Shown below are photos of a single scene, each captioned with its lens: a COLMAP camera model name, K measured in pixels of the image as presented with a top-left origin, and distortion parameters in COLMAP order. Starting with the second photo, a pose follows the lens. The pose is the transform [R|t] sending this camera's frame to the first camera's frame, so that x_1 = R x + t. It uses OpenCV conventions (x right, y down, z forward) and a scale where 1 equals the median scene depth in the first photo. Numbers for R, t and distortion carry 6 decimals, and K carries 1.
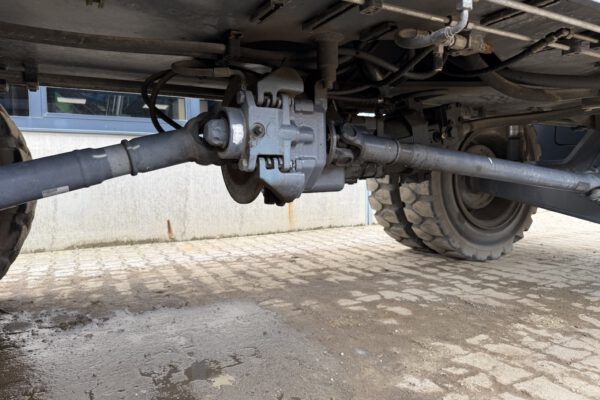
lens RADIAL K [[425.8, 0, 295.6], [0, 425.8, 202.0], [0, 0, 1]] dist [0.019738, -0.020477]
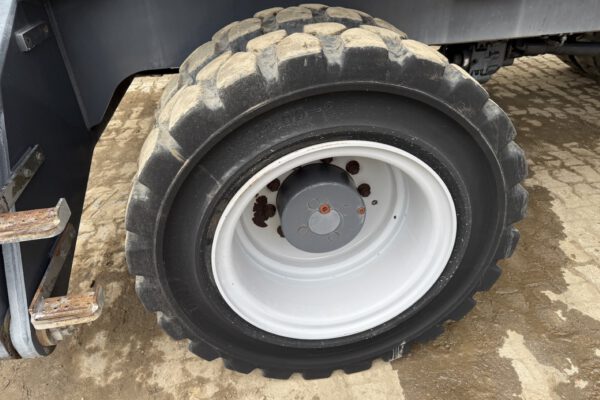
lens RADIAL K [[425.8, 0, 301.4], [0, 425.8, 203.0], [0, 0, 1]] dist [0.019738, -0.020477]
pose [[0.939942, 0.167106, -0.297632, -0.071336], [0.010395, 0.857547, 0.514300, -0.341700], [0.341176, -0.486506, 0.804308, -0.817096]]
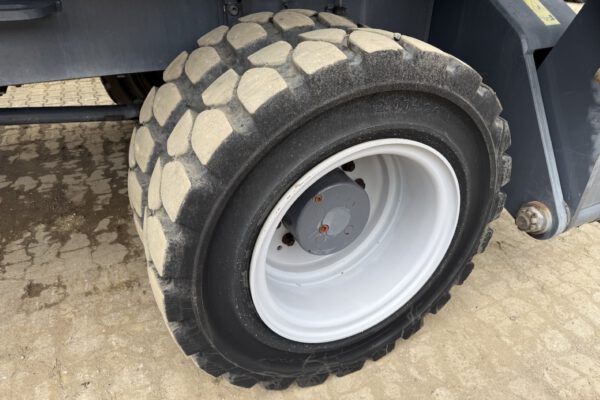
lens RADIAL K [[425.8, 0, 300.3], [0, 425.8, 200.7], [0, 0, 1]] dist [0.019738, -0.020477]
pose [[0.997659, 0.055427, -0.040055, 1.133986], [-0.029728, 0.878997, 0.475899, -0.373314], [0.061586, -0.473595, 0.878587, -0.094210]]
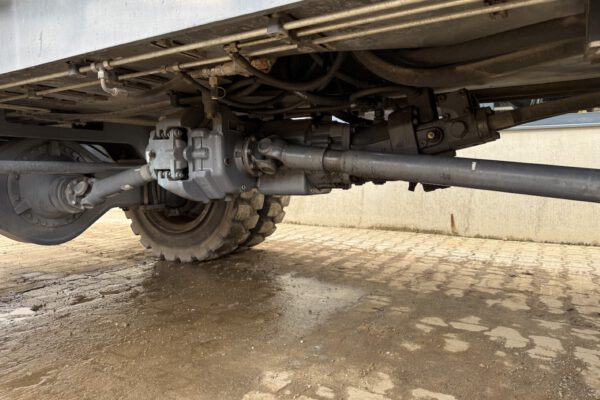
lens RADIAL K [[425.8, 0, 300.7], [0, 425.8, 196.3], [0, 0, 1]] dist [0.019738, -0.020477]
pose [[0.509941, 0.062029, -0.857970, 0.708427], [-0.049743, 0.997854, 0.042577, -0.047062], [0.858770, 0.020967, 0.511933, 0.288539]]
